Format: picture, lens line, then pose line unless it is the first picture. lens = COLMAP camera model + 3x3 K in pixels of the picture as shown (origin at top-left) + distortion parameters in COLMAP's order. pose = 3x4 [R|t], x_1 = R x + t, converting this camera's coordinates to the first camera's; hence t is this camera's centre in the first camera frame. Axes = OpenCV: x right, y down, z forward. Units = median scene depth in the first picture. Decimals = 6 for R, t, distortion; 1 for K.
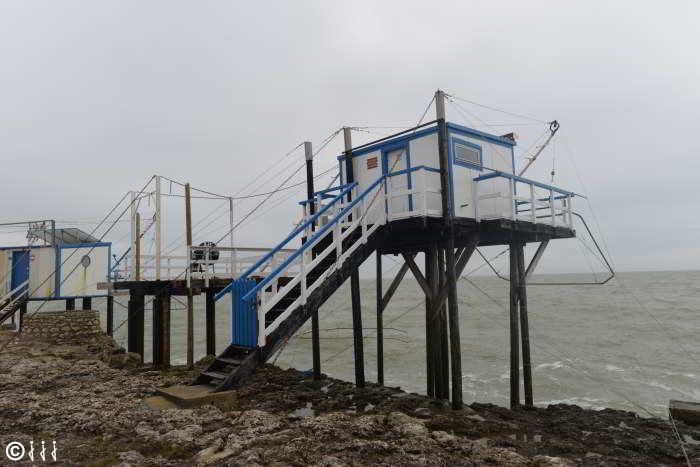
lens RADIAL K [[472.8, 0, 350.0], [0, 472.8, 233.5], [0, 0, 1]] dist [-0.020538, 0.001364]
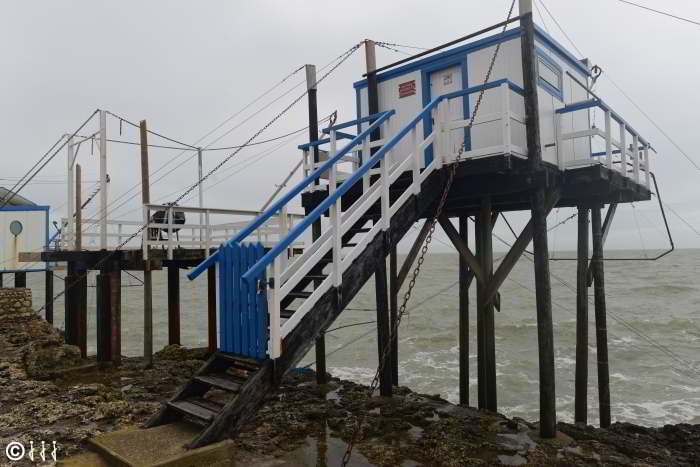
lens RADIAL K [[472.8, 0, 350.0], [0, 472.8, 233.5], [0, 0, 1]] dist [-0.020538, 0.001364]
pose [[0.996716, 0.012432, 0.080015, -0.083920], [-0.016401, 0.998657, 0.049139, 0.033002], [-0.079296, -0.050290, 0.995582, 0.247128]]
